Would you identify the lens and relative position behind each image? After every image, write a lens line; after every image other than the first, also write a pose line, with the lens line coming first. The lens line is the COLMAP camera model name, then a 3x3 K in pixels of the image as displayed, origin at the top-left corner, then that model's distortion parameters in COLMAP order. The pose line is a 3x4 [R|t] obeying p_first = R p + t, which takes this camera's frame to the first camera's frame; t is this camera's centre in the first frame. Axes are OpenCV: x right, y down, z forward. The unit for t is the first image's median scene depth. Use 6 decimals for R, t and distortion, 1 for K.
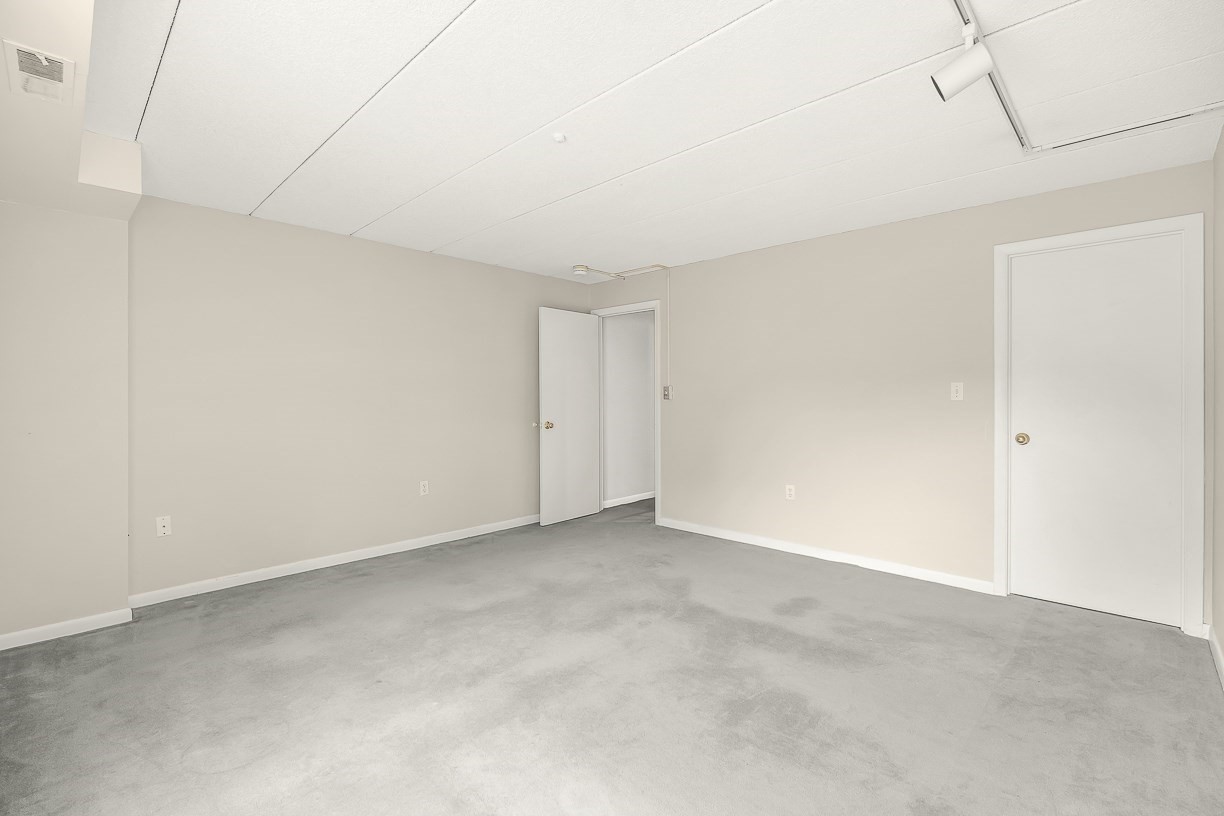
lens RADIAL K [[528.8, 0, 615.3], [0, 528.8, 403.9], [0, 0, 1]] dist [-0.001196, -0.000241]
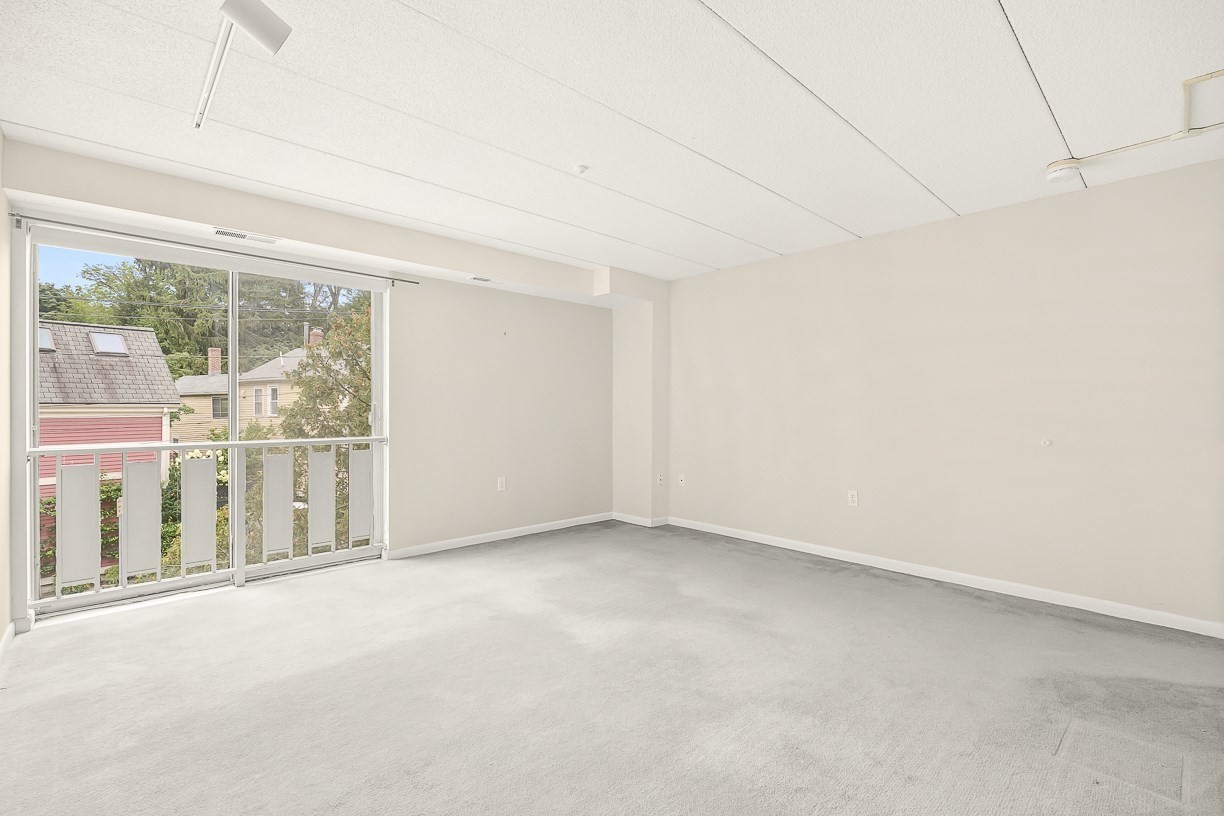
lens RADIAL K [[553.1, 0, 617.2], [0, 553.1, 411.6], [0, 0, 1]] dist [-0.002845, -0.000463]
pose [[-0.047379, 0.019424, -0.998688, 0.806171], [-0.006770, 0.999782, 0.019766, -0.010021], [0.998854, 0.007698, -0.047237, 0.837566]]
